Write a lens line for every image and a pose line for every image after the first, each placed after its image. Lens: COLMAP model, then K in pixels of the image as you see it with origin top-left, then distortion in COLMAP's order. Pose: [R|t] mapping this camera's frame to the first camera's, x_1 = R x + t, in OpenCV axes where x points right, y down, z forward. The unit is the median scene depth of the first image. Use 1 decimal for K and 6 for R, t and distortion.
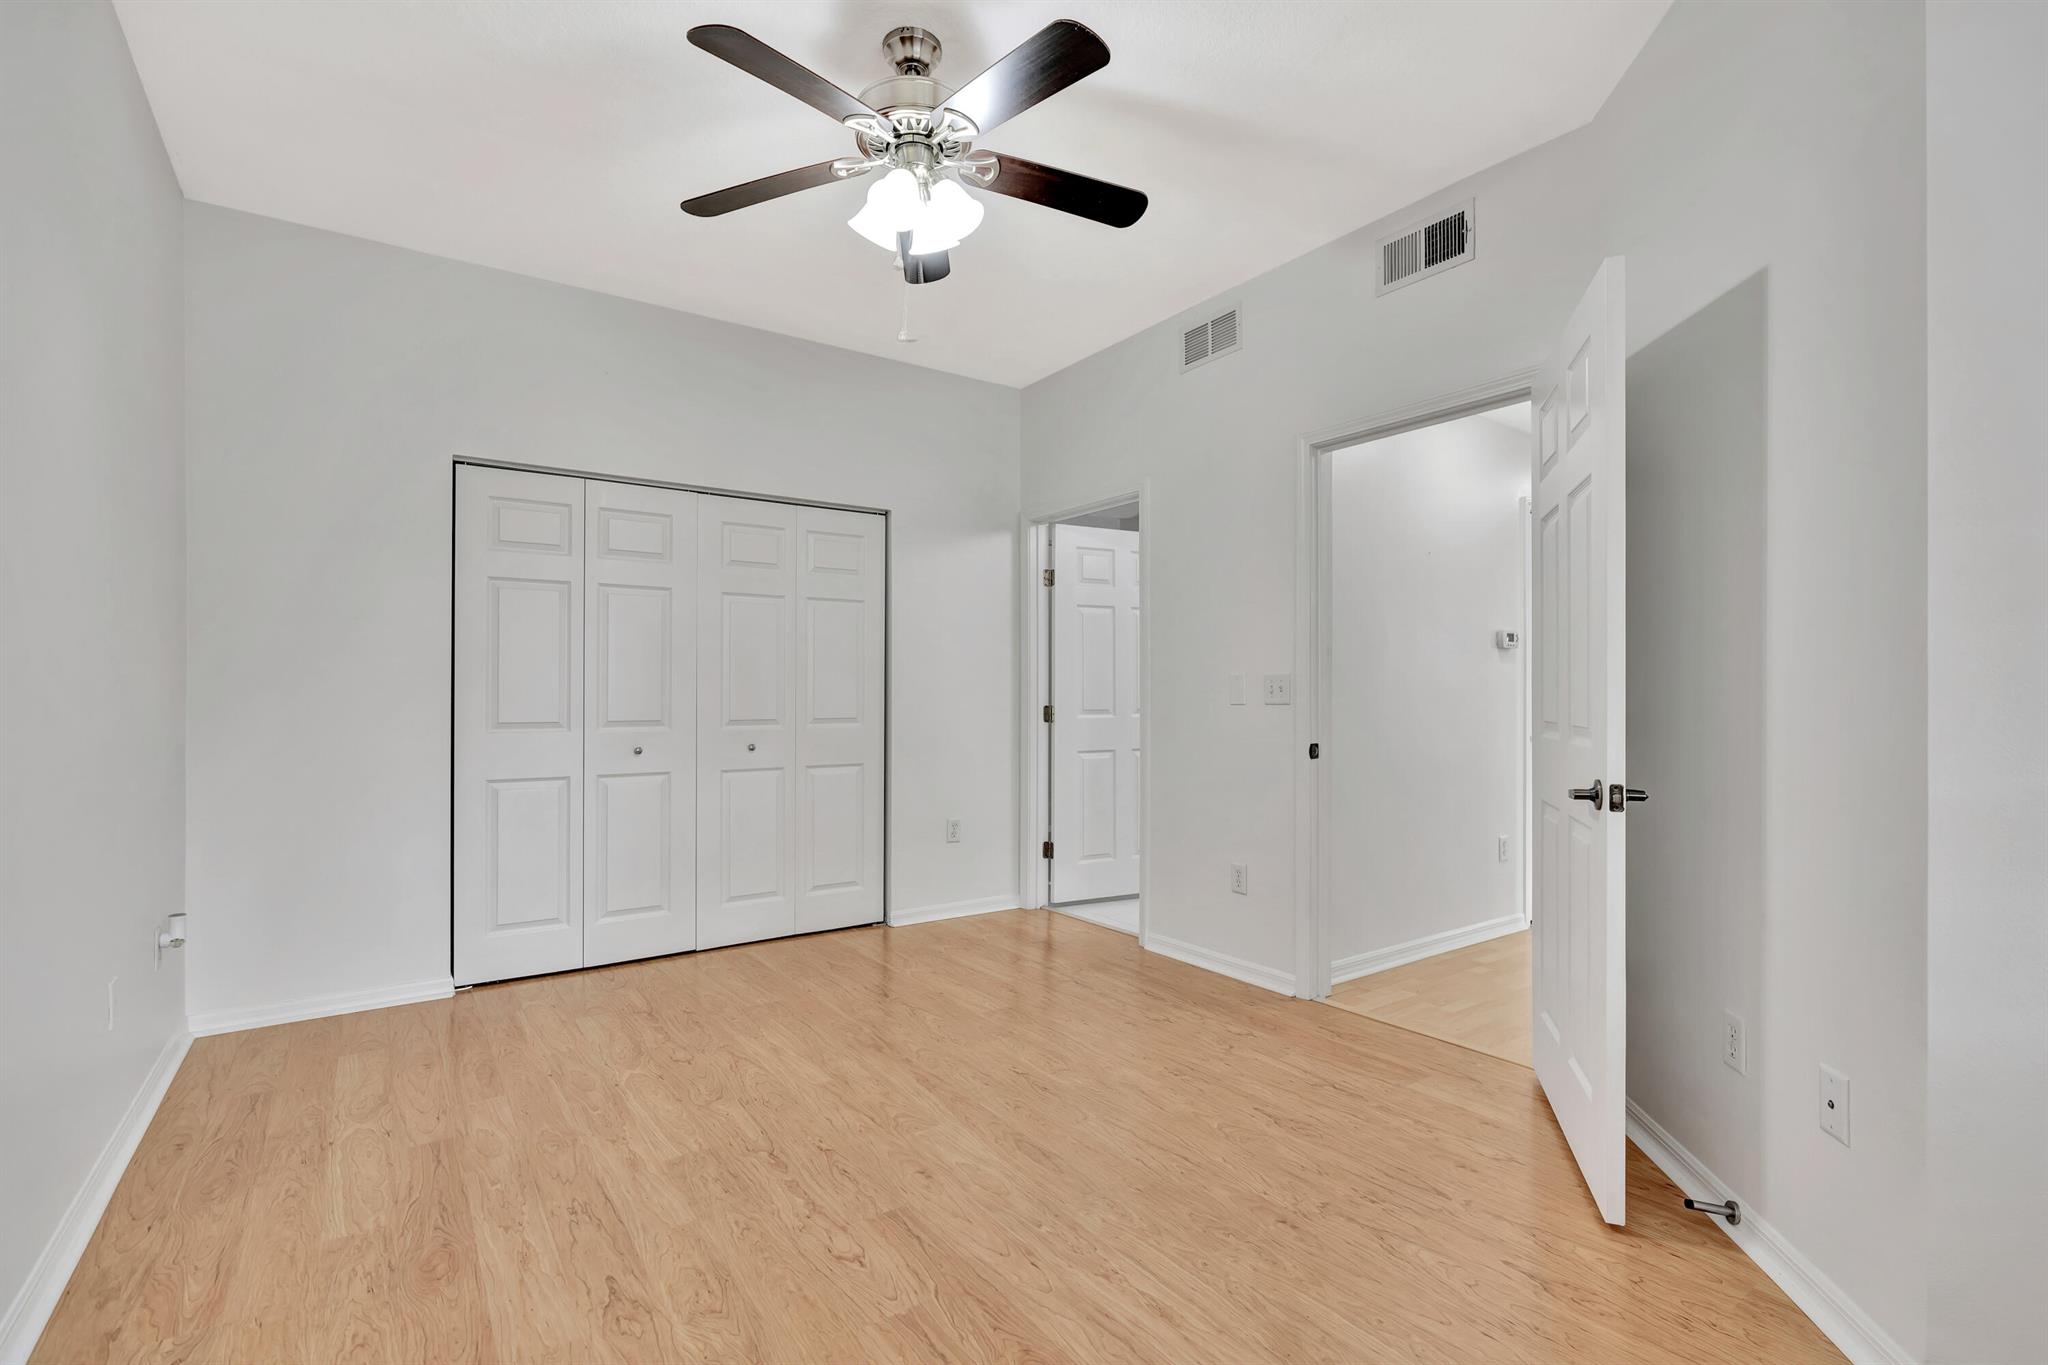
lens RADIAL K [[904.5, 0, 992.6], [0, 904.5, 691.9], [0, 0, 1]] dist [-0.003416, -0.000051]
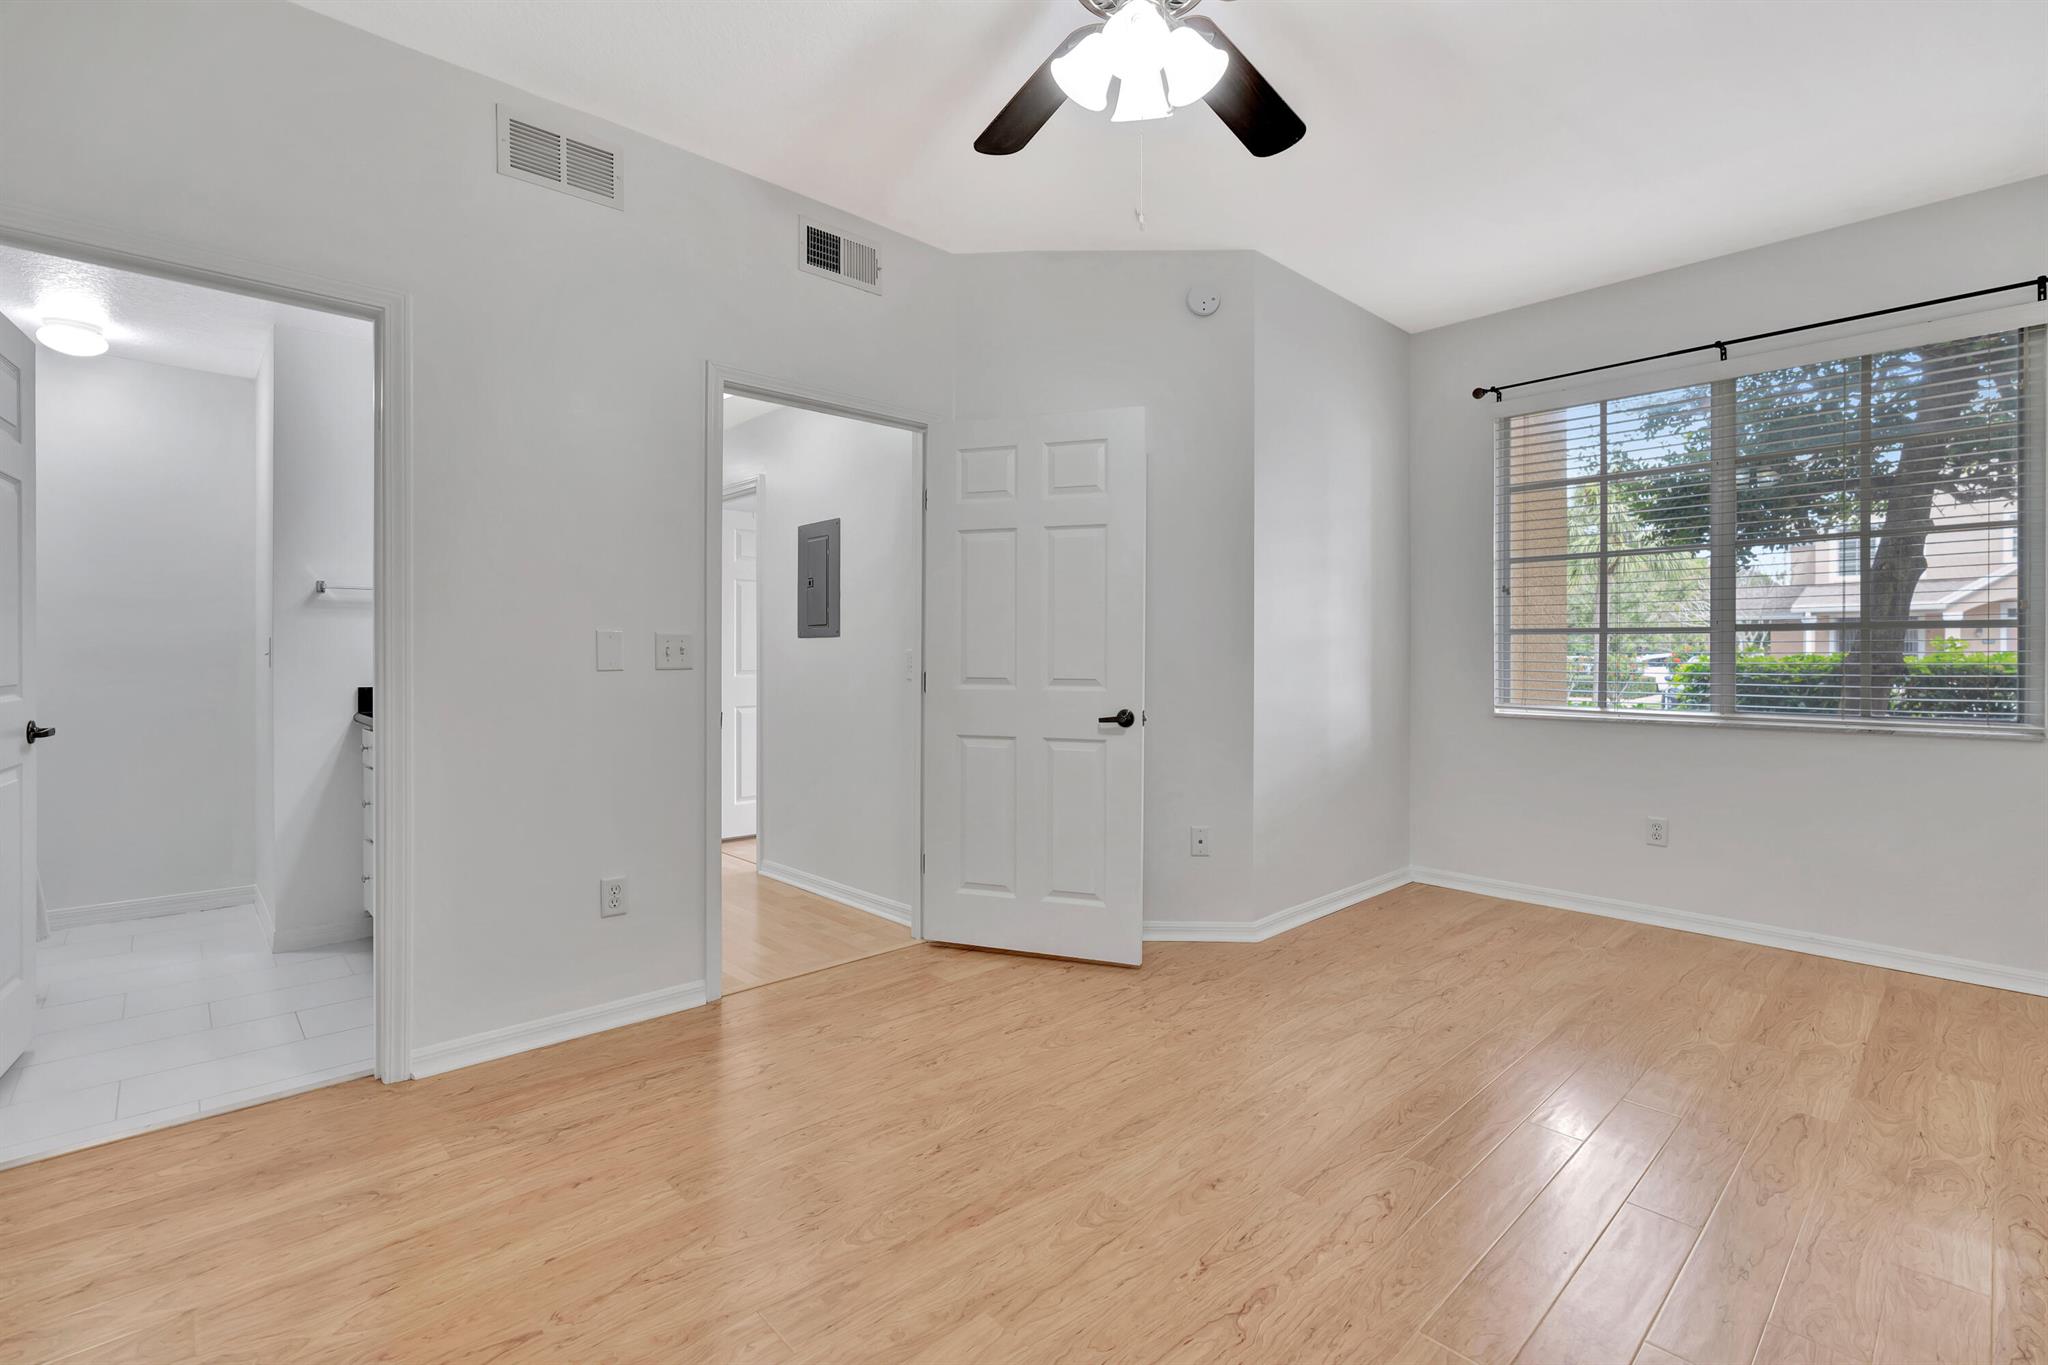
lens RADIAL K [[942.7, 0, 1026.7], [0, 942.7, 658.7], [0, 0, 1]] dist [-0.010518, 0.000885]
pose [[-0.156059, 0.000674, 0.987747, -0.823474], [-0.004265, 0.999990, -0.001356, 0.005258], [-0.987738, -0.004425, -0.156055, 1.122995]]
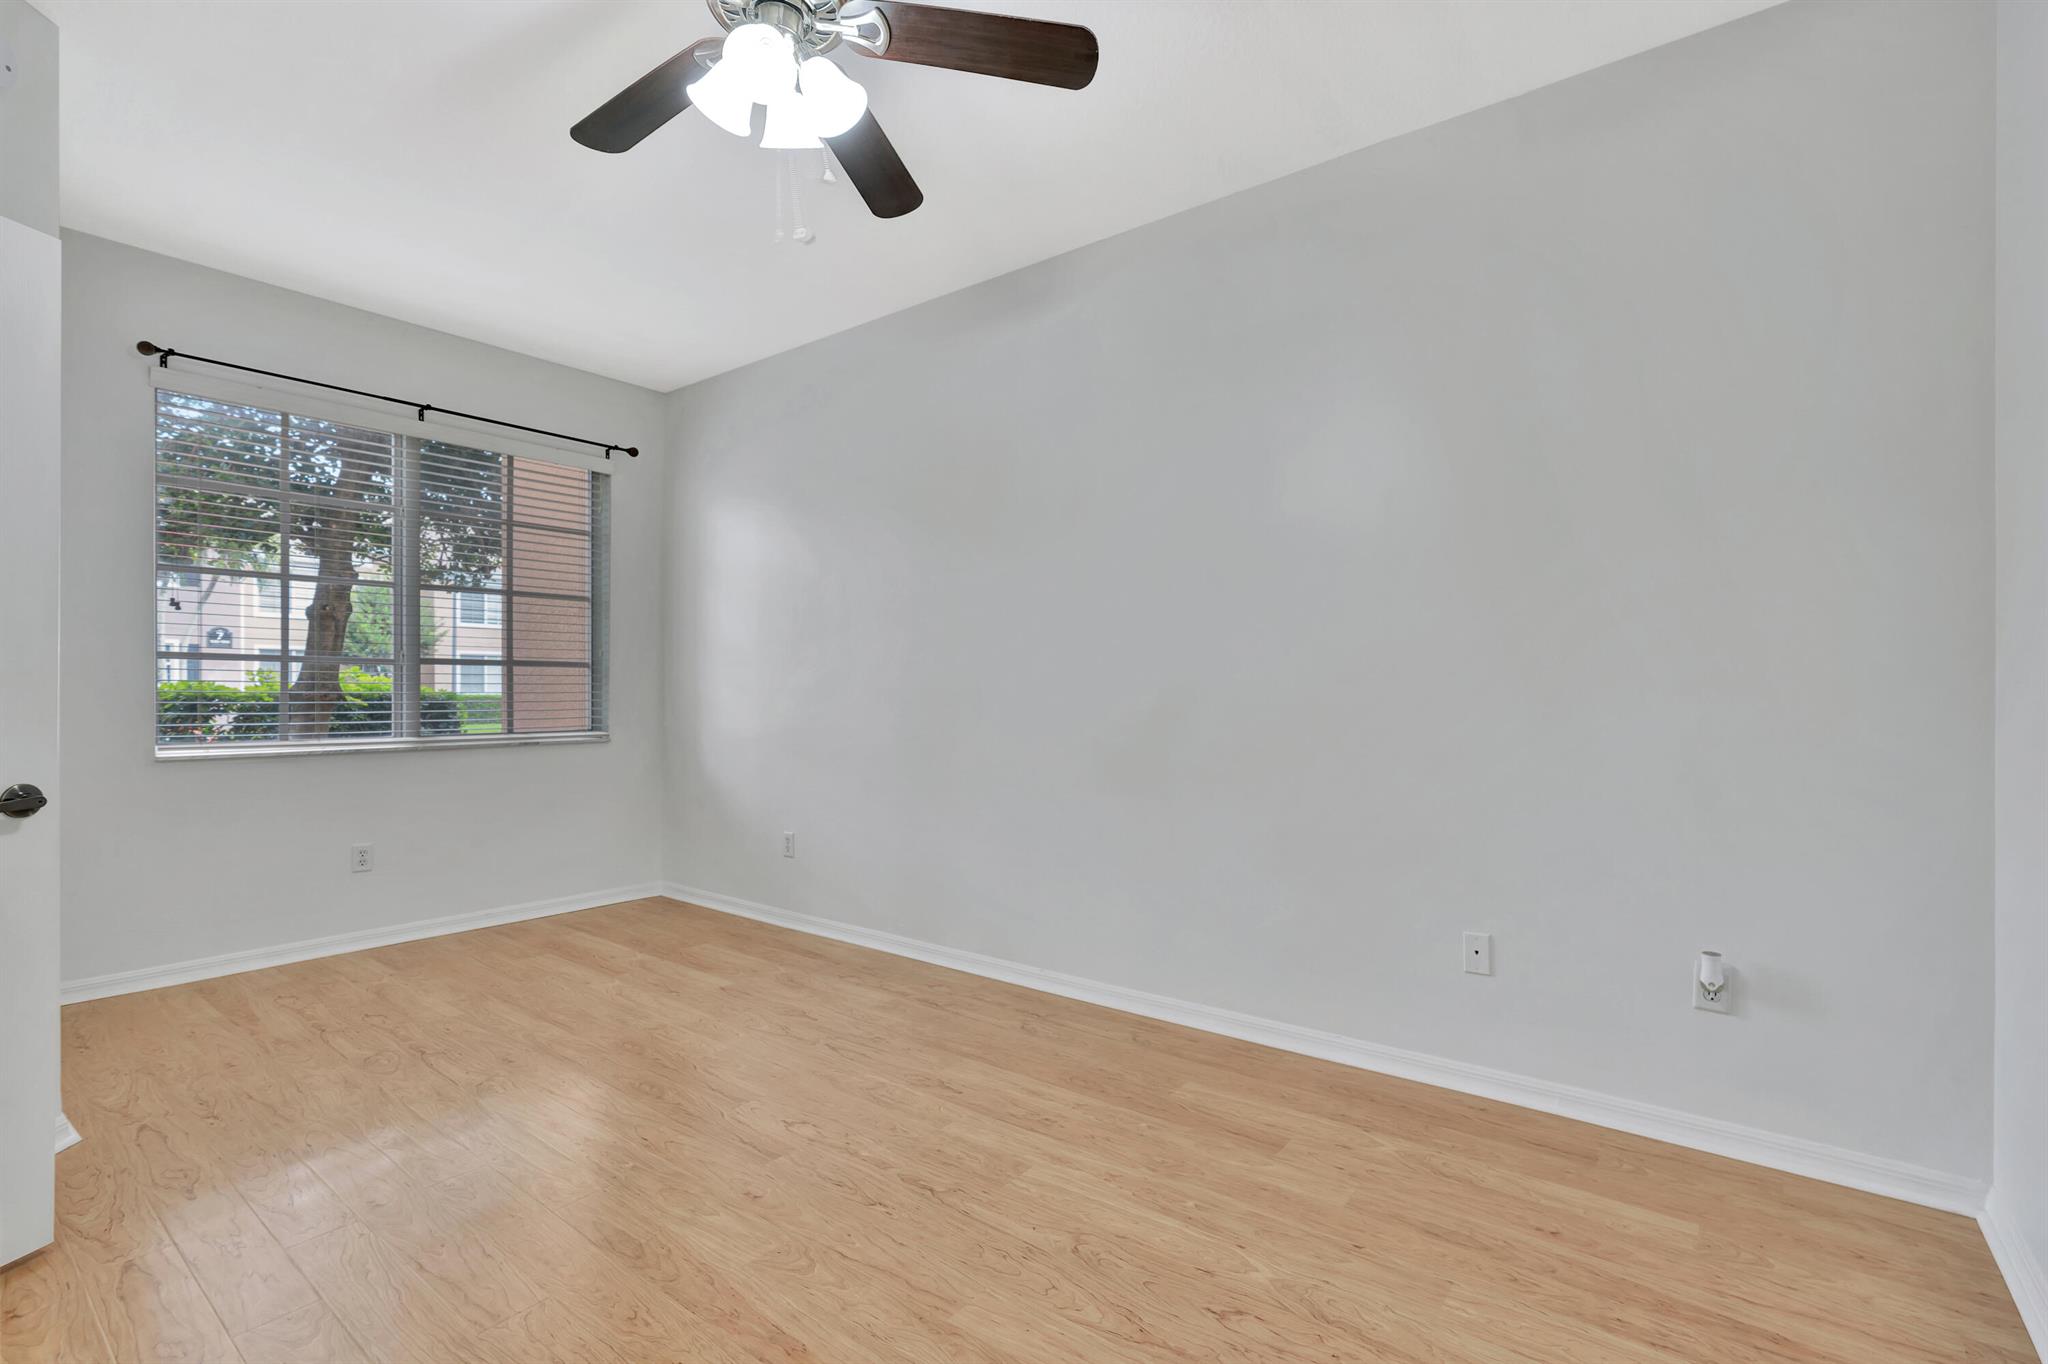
lens RADIAL K [[942.7, 0, 1026.7], [0, 942.7, 658.2], [0, 0, 1]] dist [-0.010518, 0.000885]
pose [[-0.944545, -0.010531, -0.328213, -0.014944], [0.000876, 0.999401, -0.034589, 0.002935], [0.328381, -0.032958, -0.943970, 1.714952]]
